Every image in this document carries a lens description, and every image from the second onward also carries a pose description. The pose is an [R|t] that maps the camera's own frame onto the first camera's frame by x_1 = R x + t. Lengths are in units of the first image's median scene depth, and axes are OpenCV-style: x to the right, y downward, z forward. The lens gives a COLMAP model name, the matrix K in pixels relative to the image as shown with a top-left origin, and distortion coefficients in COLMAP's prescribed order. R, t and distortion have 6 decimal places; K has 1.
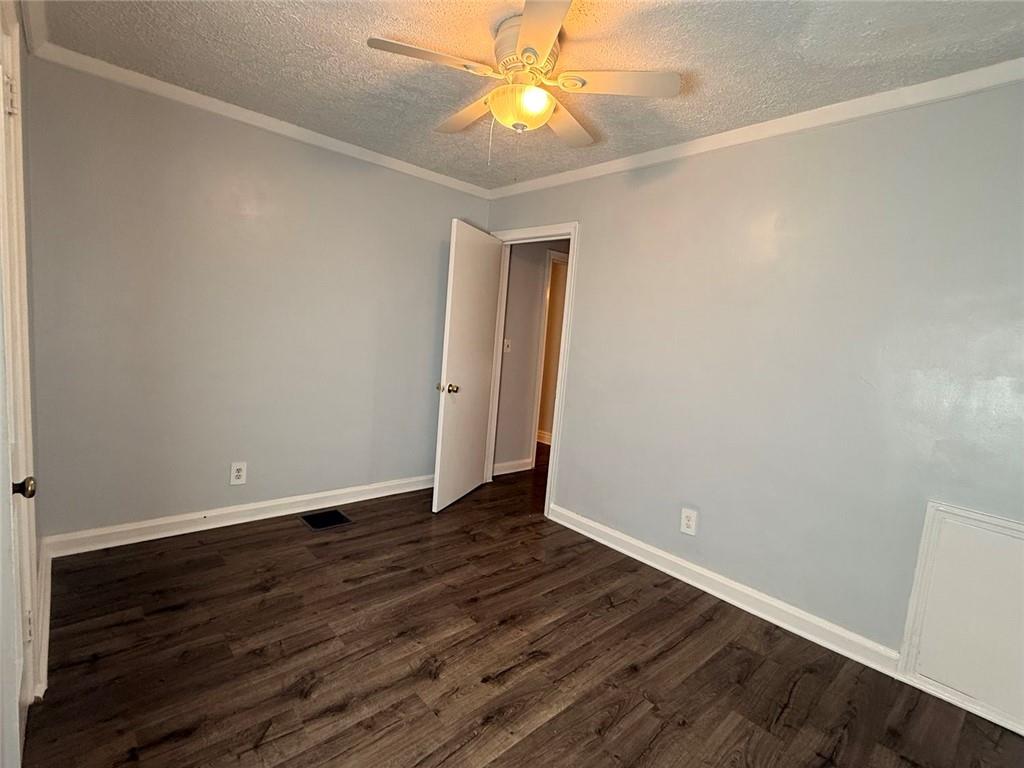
lens RADIAL K [[480.0, 0, 511.8], [0, 480.0, 384.1], [0, 0, 1]] dist [-0.003828, -0.000496]
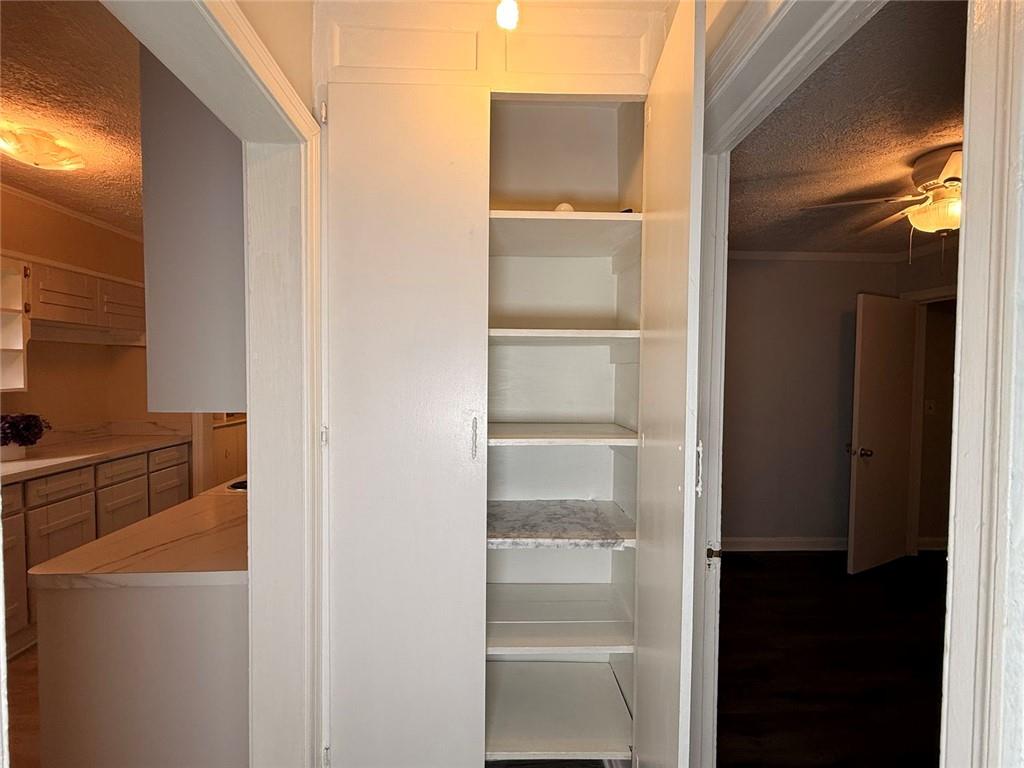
lens RADIAL K [[480.0, 0, 510.0], [0, 480.0, 387.3], [0, 0, 1]] dist [-0.003828, -0.000496]
pose [[0.758055, -0.054959, -0.649871, -0.038951], [-0.020925, 0.993881, -0.108460, -0.003756], [0.651855, 0.095817, 0.752266, -0.419430]]
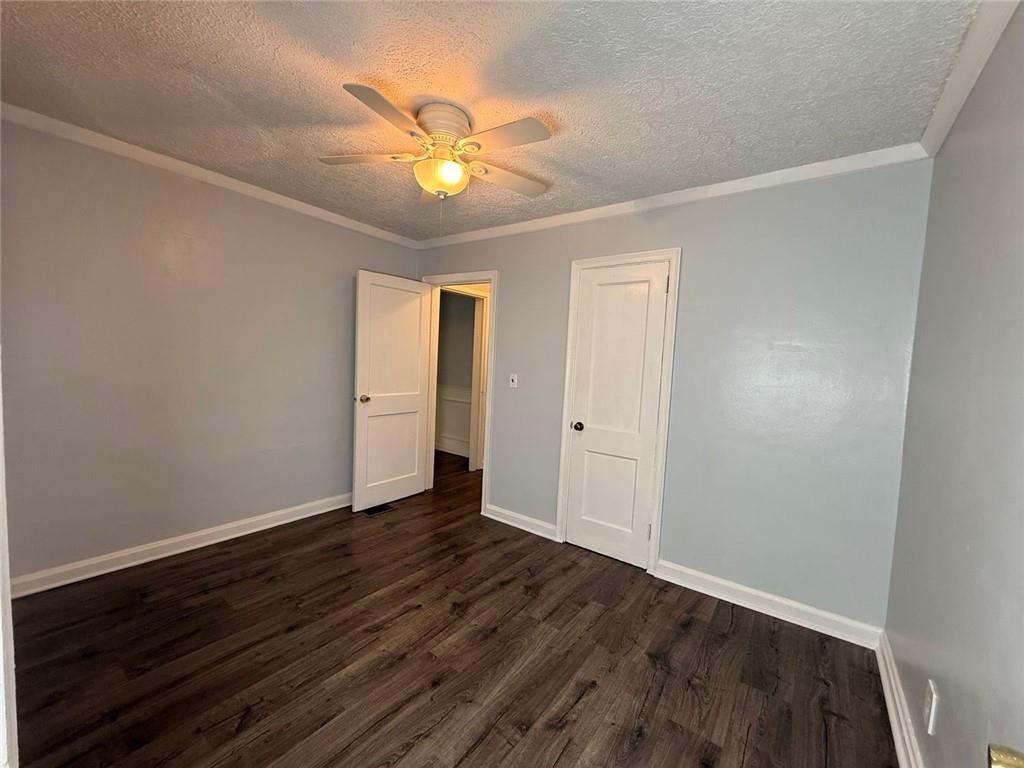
lens RADIAL K [[408.7, 0, 512.0], [0, 408.7, 386.8], [0, 0, 1]] dist [0.000895, 0.000028]
pose [[-0.973552, -0.114154, -0.197903, -0.007779], [-0.146621, 0.976489, 0.158021, -0.203384], [0.175211, 0.182859, -0.967400, 1.719427]]
